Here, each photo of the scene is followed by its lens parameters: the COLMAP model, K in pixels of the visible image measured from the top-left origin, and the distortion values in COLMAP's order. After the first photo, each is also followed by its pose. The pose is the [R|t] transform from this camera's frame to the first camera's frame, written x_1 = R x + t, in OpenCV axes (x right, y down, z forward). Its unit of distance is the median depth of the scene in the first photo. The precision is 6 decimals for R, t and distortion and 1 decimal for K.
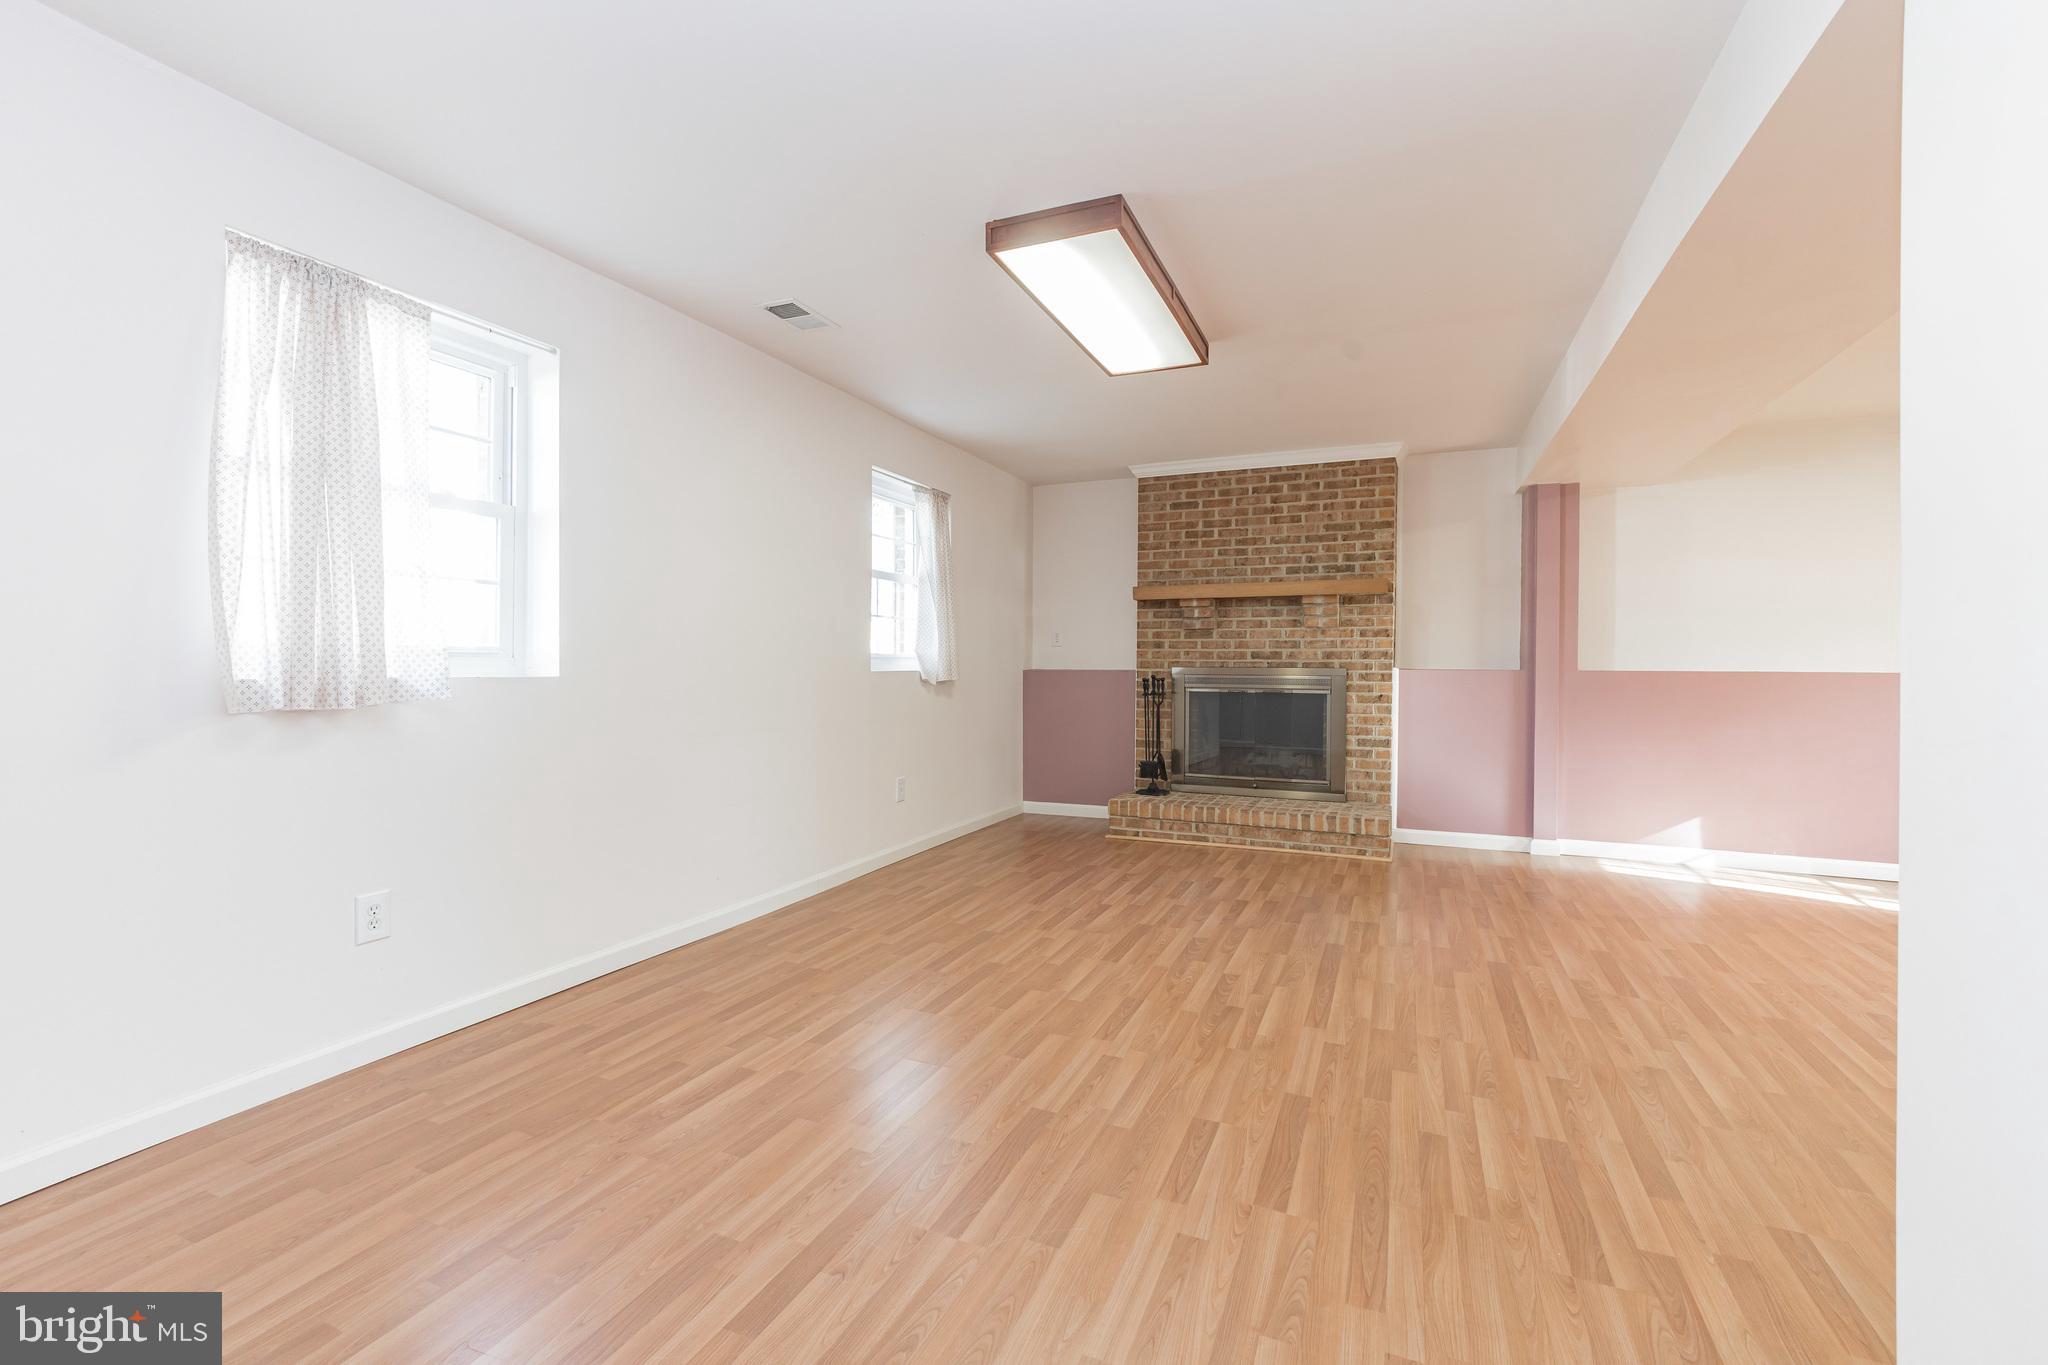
lens RADIAL K [[877.6, 0, 1041.2], [0, 877.6, 669.8], [0, 0, 1]] dist [-0.003948, -0.000023]
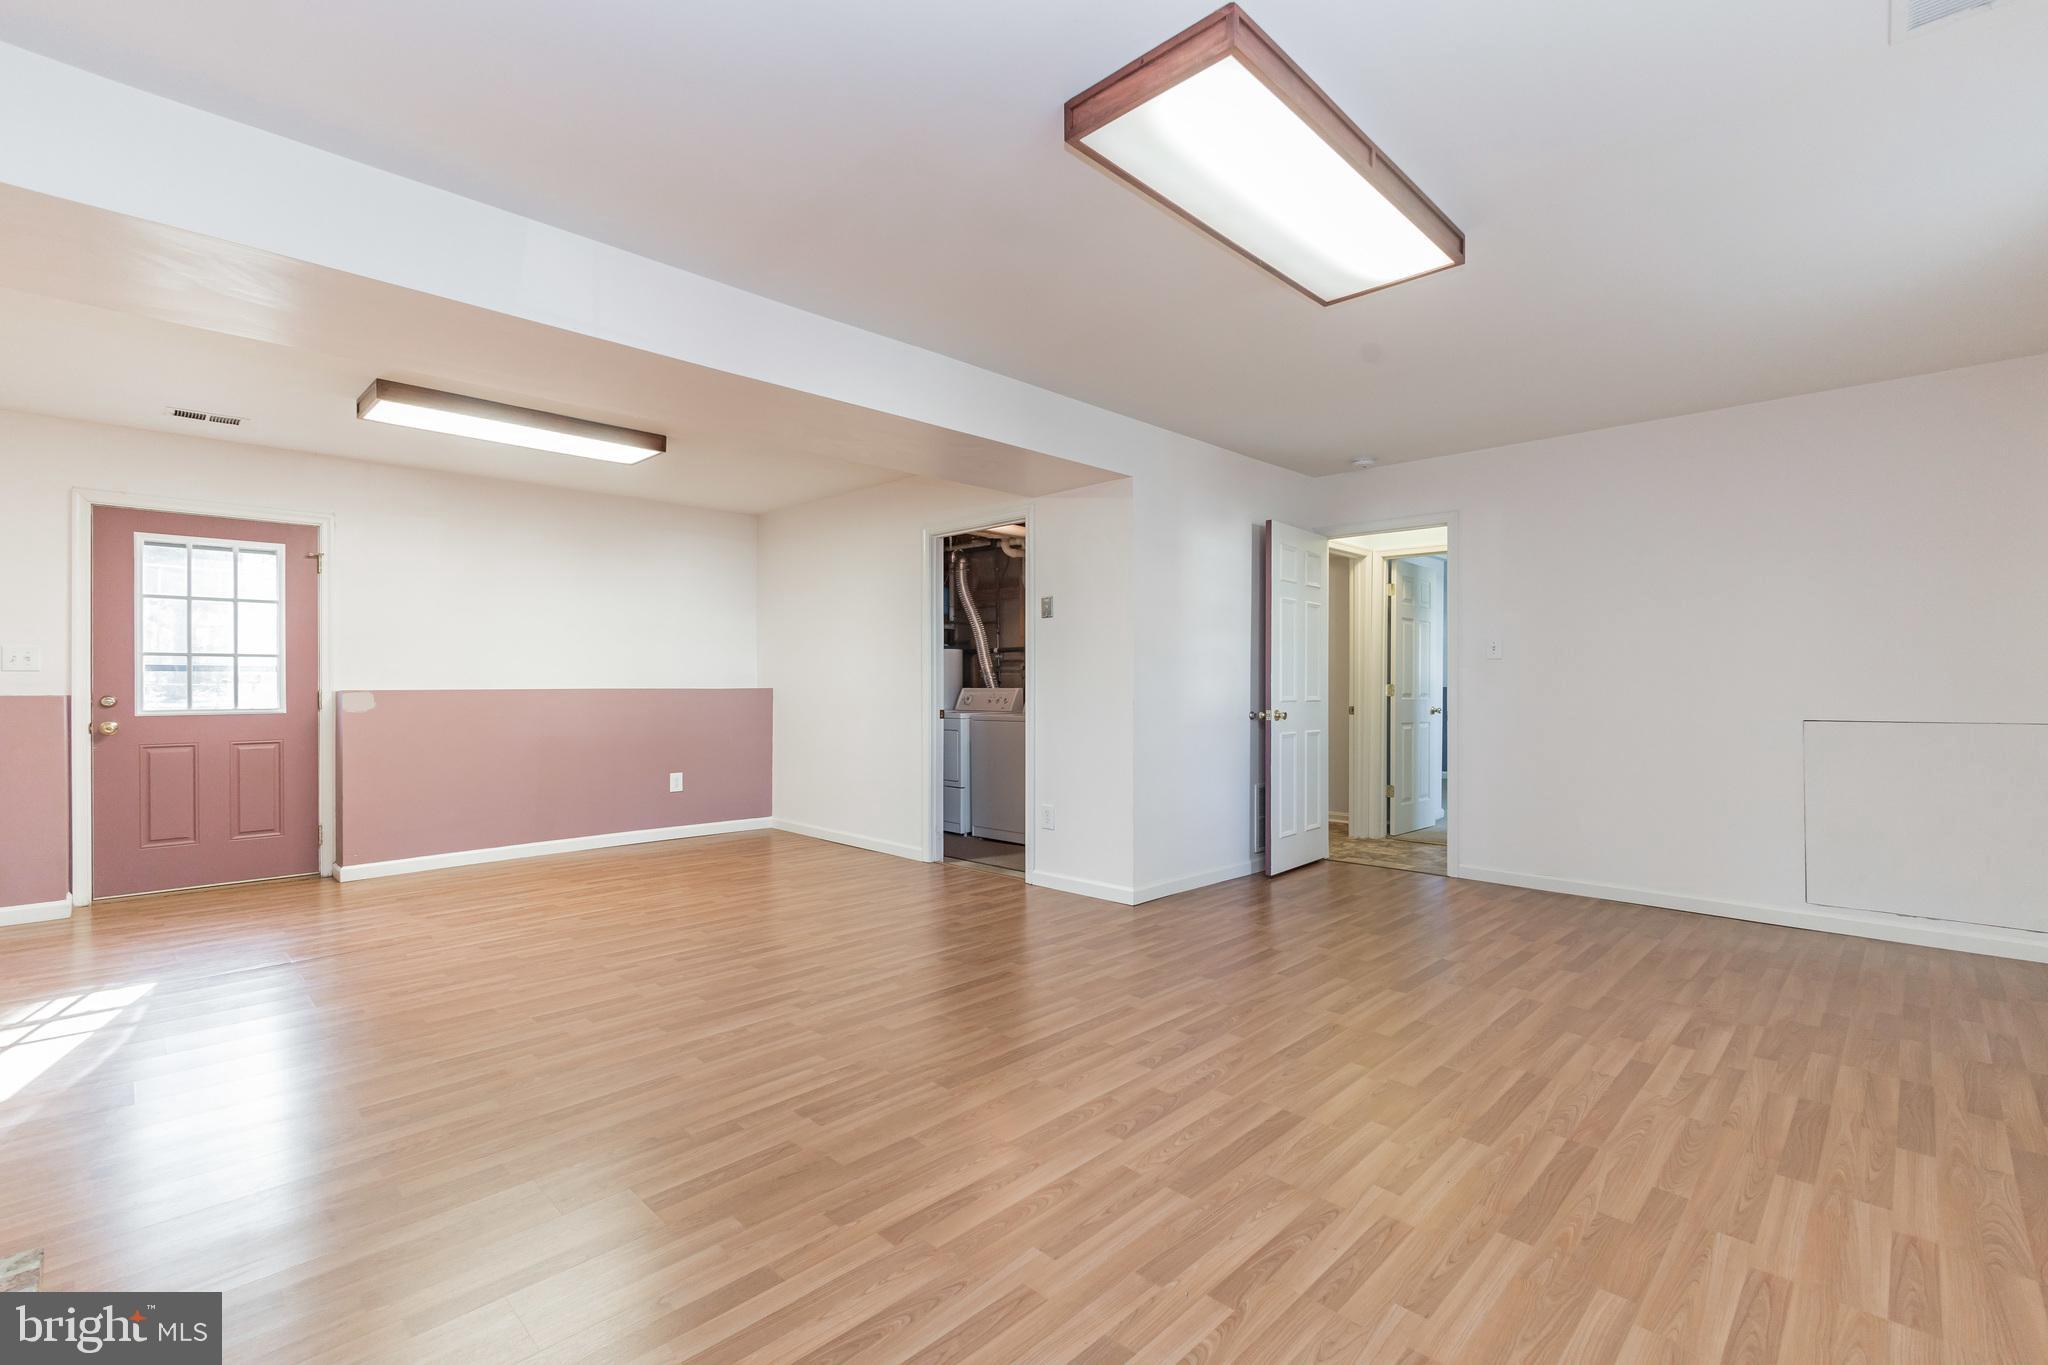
lens RADIAL K [[877.6, 0, 986.4], [0, 877.6, 688.8], [0, 0, 1]] dist [-0.003948, -0.000023]
pose [[-0.906312, -0.005007, 0.422580, 0.003508], [0.000703, 0.999911, 0.013355, -0.010140], [-0.422609, 0.012401, -0.906227, 1.035615]]
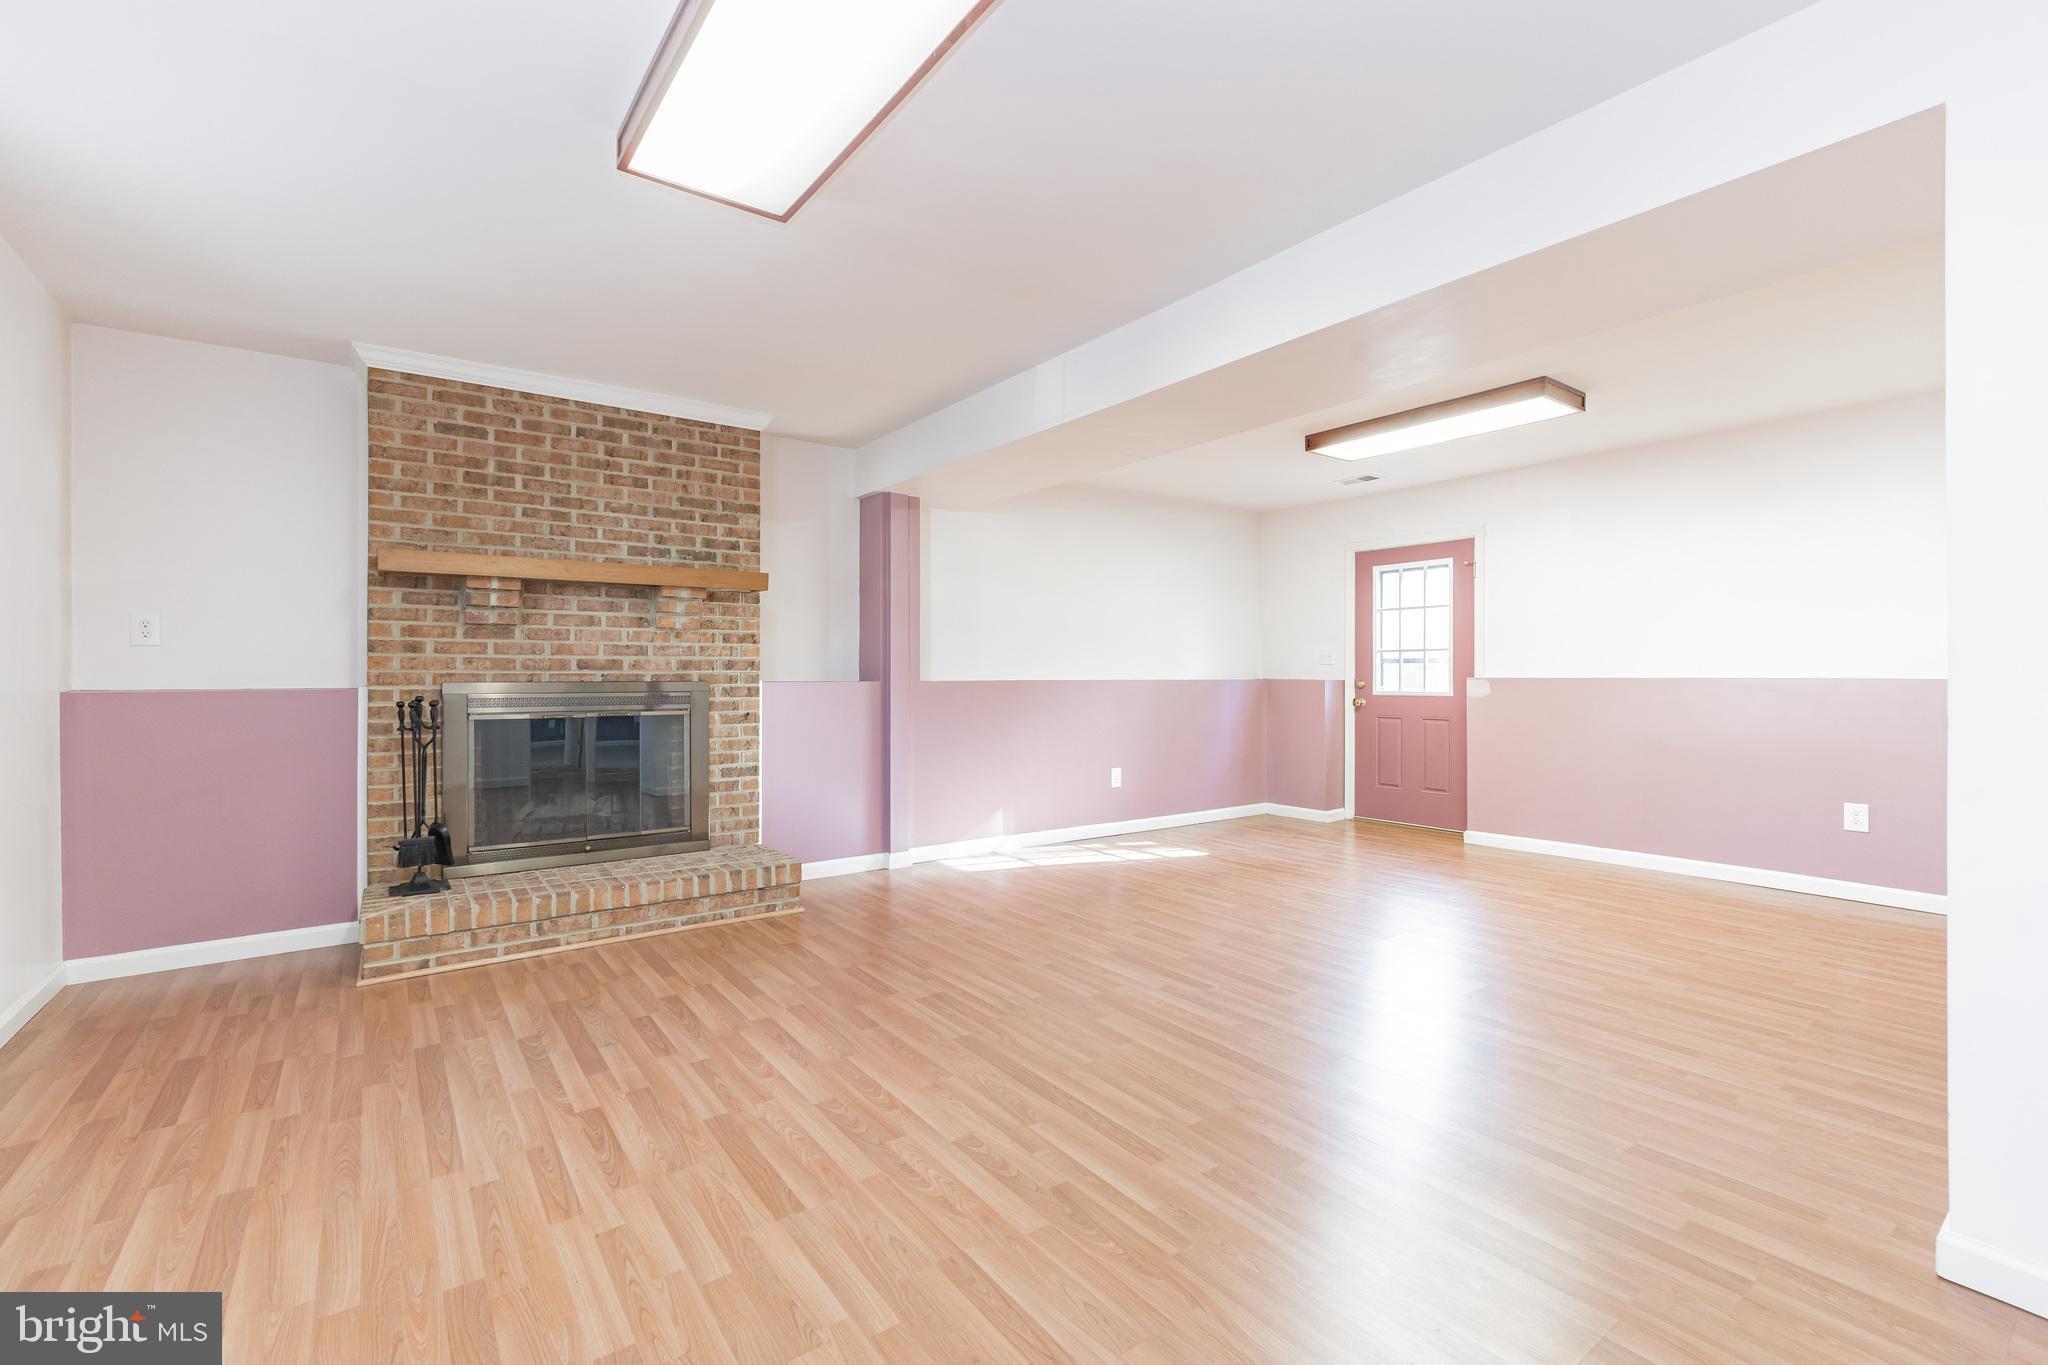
lens RADIAL K [[877.6, 0, 1037.1], [0, 877.6, 676.1], [0, 0, 1]] dist [-0.003948, -0.000023]
pose [[0.513373, -0.006689, 0.858140, -0.189778], [0.009777, 0.999950, 0.001945, -0.005533], [-0.858110, 0.007392, 0.513413, 0.345103]]
